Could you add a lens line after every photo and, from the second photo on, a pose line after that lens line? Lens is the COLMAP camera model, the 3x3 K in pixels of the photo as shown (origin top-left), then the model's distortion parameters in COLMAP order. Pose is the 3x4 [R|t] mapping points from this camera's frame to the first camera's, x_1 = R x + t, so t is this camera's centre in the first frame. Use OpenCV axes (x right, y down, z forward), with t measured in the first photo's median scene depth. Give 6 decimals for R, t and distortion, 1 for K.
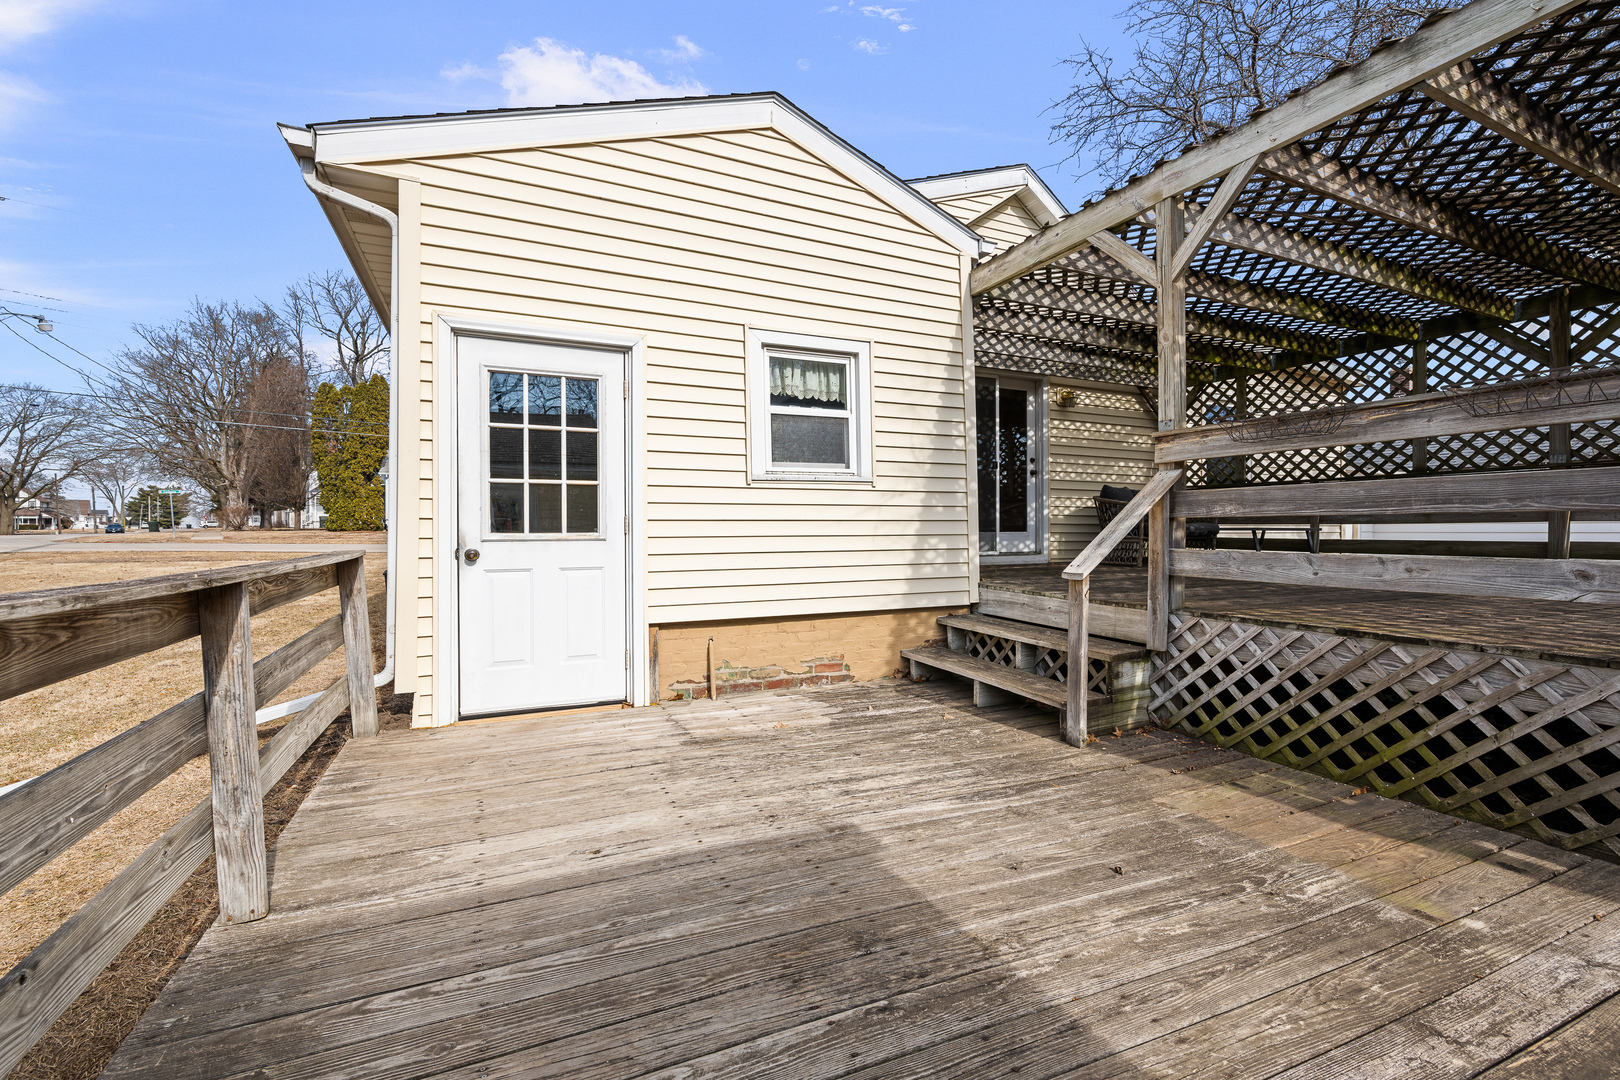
lens RADIAL K [[650.4, 0, 796.8], [0, 650.4, 542.0], [0, 0, 1]] dist [-0.009661, 0.000189]
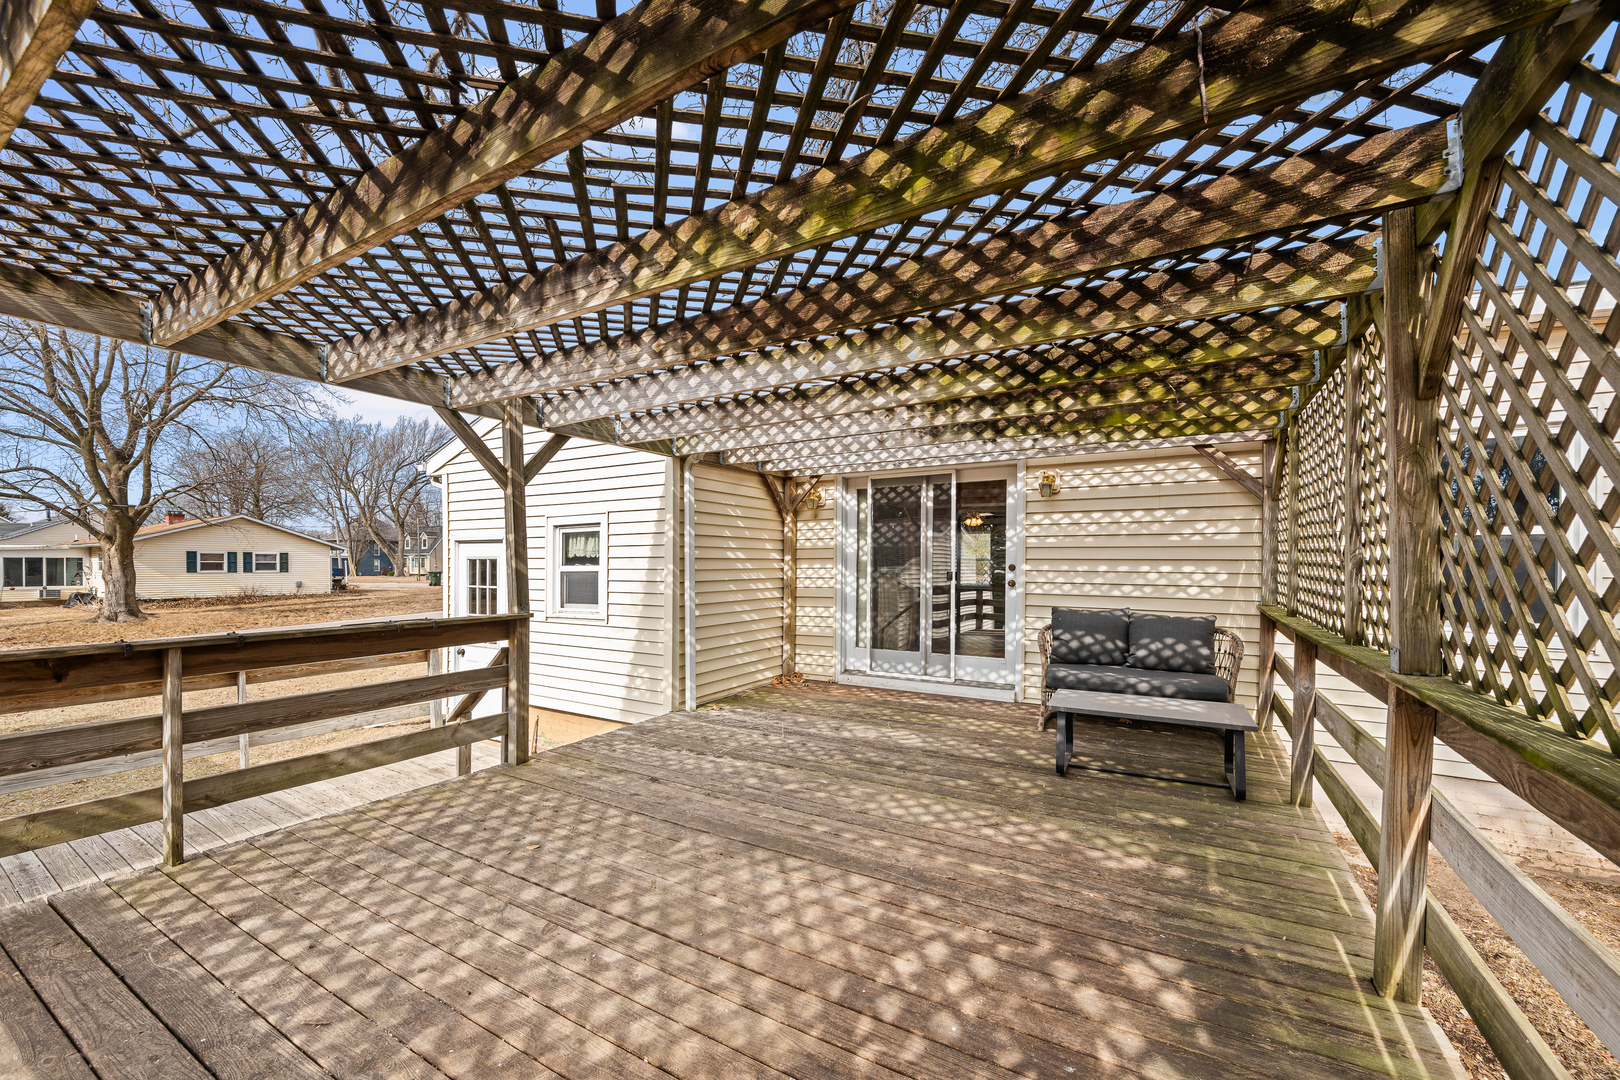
lens RADIAL K [[650.4, 0, 799.1], [0, 650.4, 572.0], [0, 0, 1]] dist [-0.009661, 0.000189]
pose [[0.565884, 0.006117, -0.824462, 1.390896], [-0.012709, 0.999918, -0.001305, -0.188543], [0.824387, 0.011216, 0.565915, 0.569580]]
